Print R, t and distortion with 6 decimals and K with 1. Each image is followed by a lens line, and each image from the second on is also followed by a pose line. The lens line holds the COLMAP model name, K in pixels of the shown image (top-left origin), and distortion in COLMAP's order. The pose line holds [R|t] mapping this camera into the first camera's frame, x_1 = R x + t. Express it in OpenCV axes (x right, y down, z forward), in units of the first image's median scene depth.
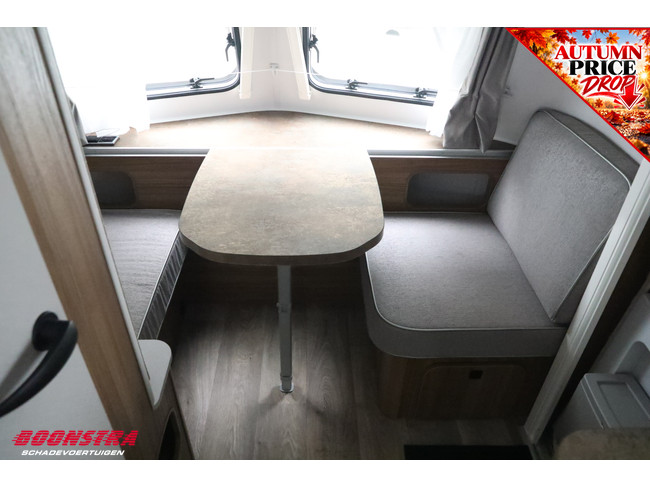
lens RADIAL K [[493.4, 0, 325.0], [0, 493.4, 243.5], [0, 0, 1]] dist [-0.049075, 0.002519]
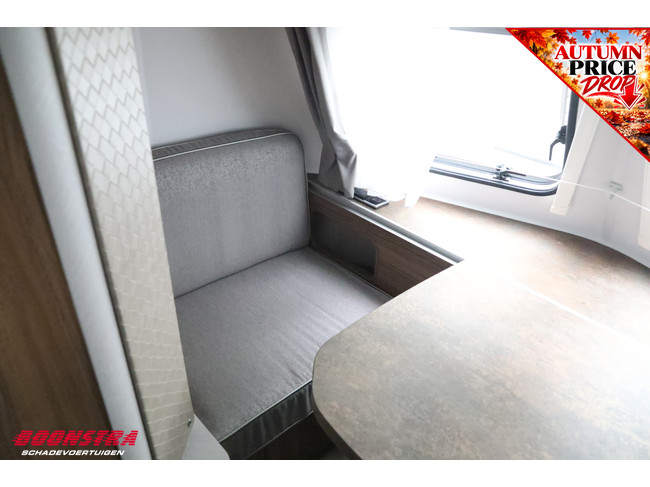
lens RADIAL K [[493.4, 0, 325.0], [0, 493.4, 243.5], [0, 0, 1]] dist [-0.049075, 0.002519]
pose [[0.653839, 0.394871, -0.645423, 0.104546], [-0.452192, 0.887851, 0.085101, -0.184388], [0.606644, 0.236213, 0.759070, 0.294201]]
